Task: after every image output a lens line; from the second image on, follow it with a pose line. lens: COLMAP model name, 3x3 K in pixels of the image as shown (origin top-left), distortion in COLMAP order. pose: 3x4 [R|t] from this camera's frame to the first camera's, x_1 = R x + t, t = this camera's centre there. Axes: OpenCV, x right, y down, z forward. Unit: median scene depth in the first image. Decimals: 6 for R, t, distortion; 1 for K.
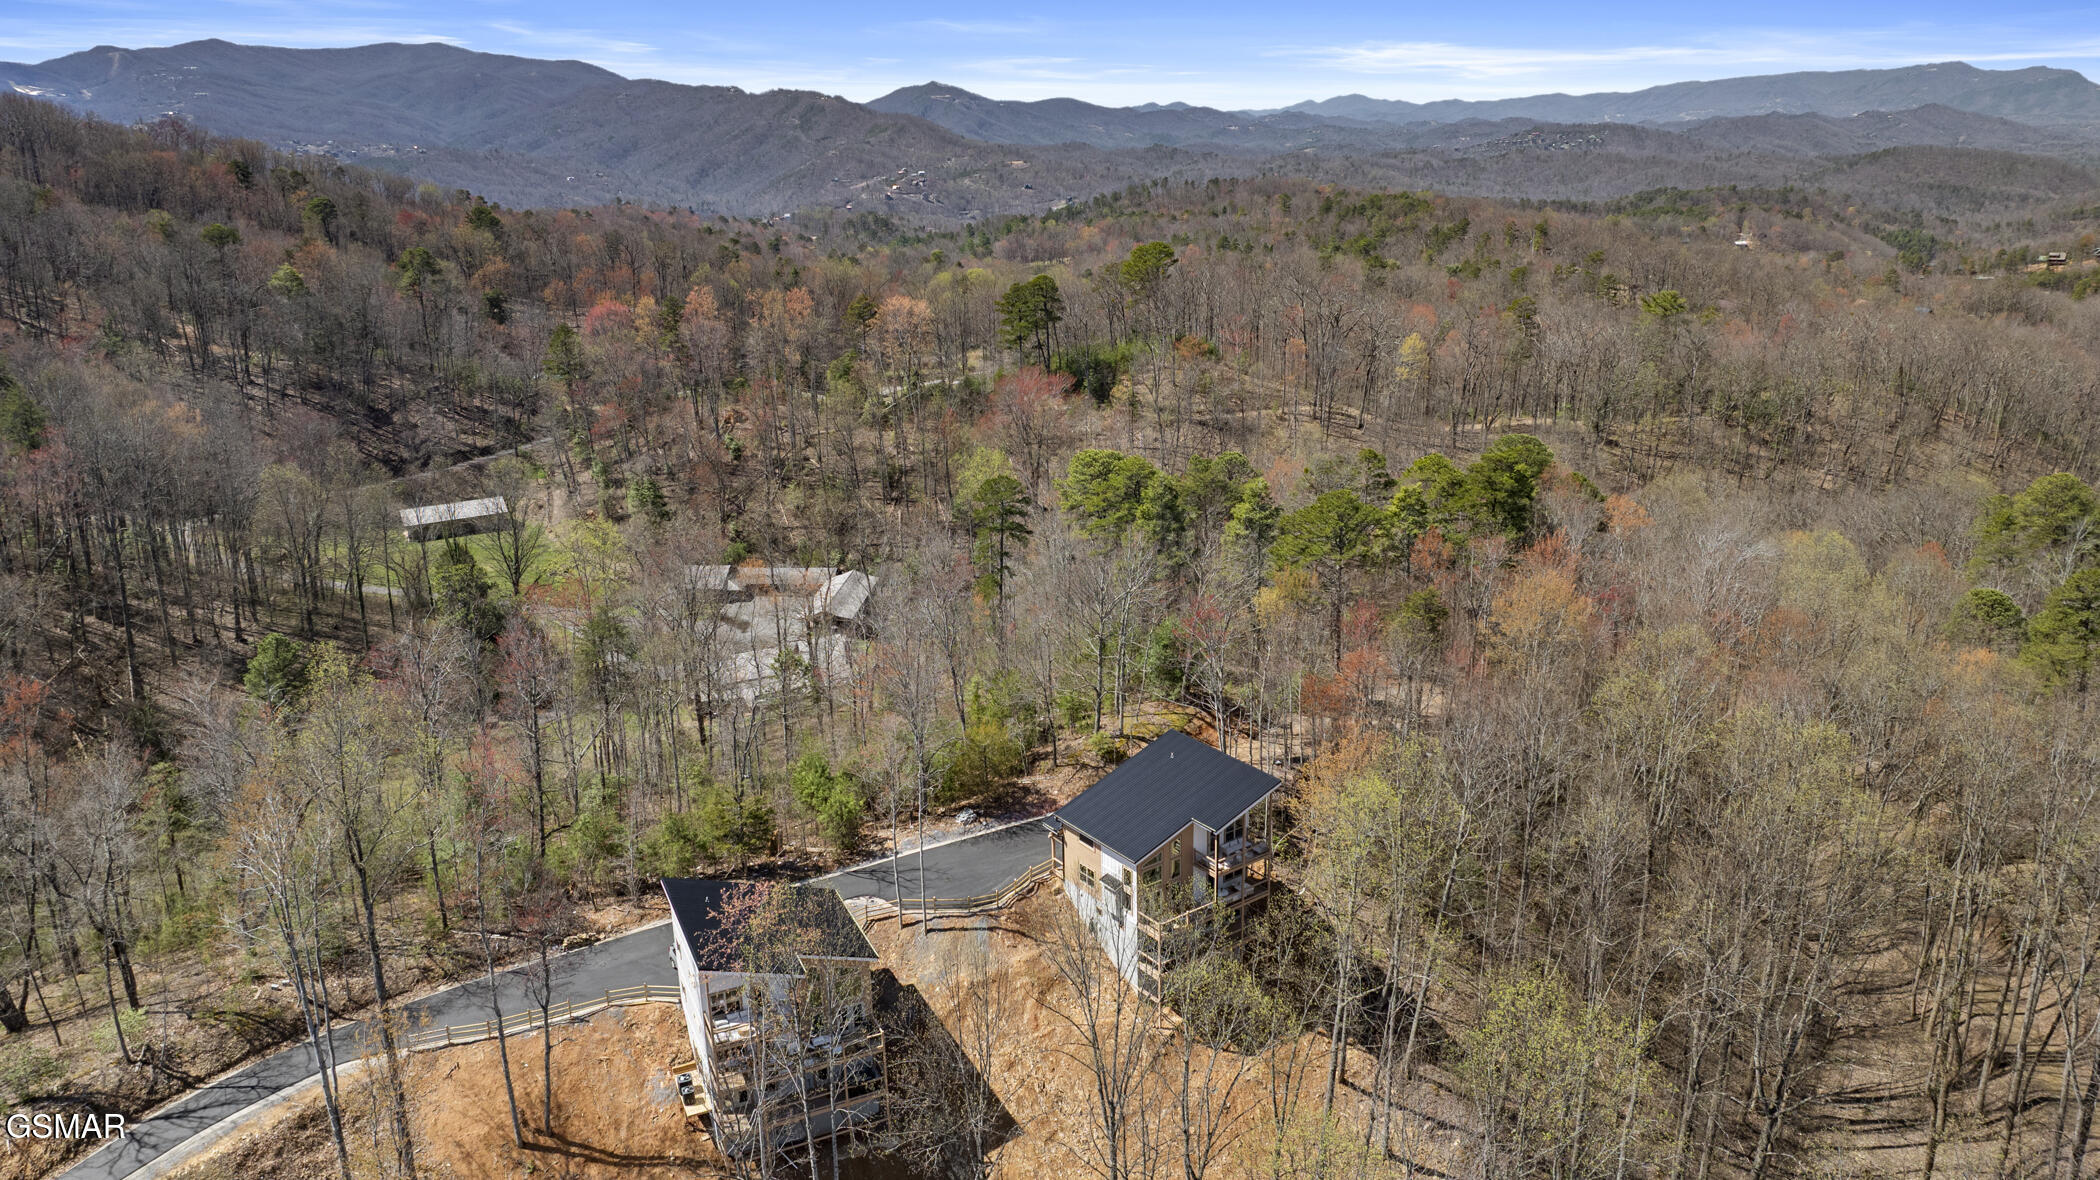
lens RADIAL K [[1467.8, 0, 1045.9], [0, 1467.8, 587.2], [0, 0, 1]] dist [0.012439, -0.008680]
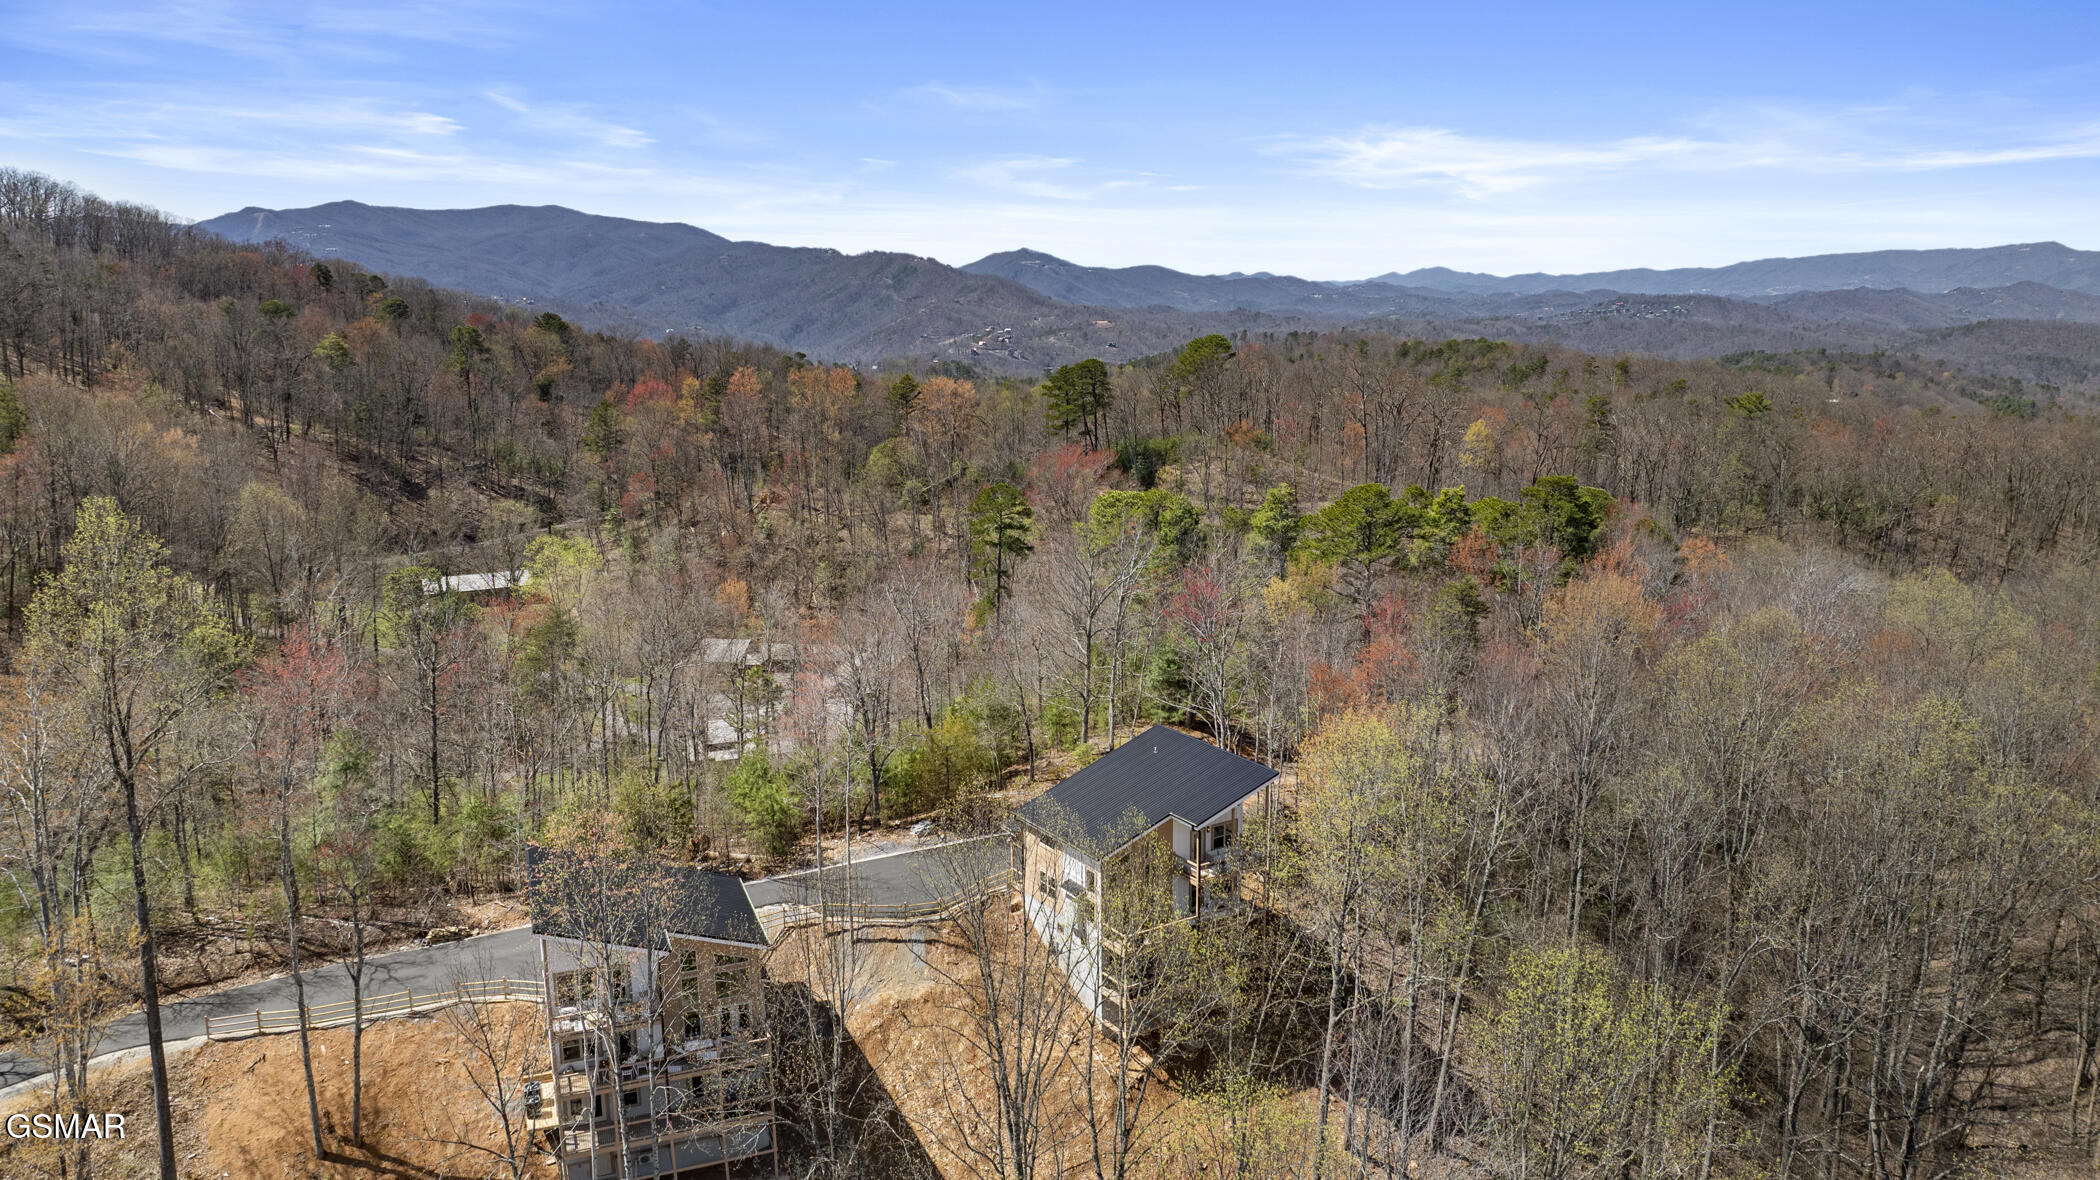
lens RADIAL K [[1475.3, 0, 1049.1], [0, 1475.3, 589.3], [0, 0, 1]] dist [-0.002827, 0.014460]
pose [[0.998333, 0.026793, -0.051124, 0.050501], [-0.031991, 0.994090, -0.103737, 0.086647], [0.048042, 0.105199, 0.993290, 0.106750]]
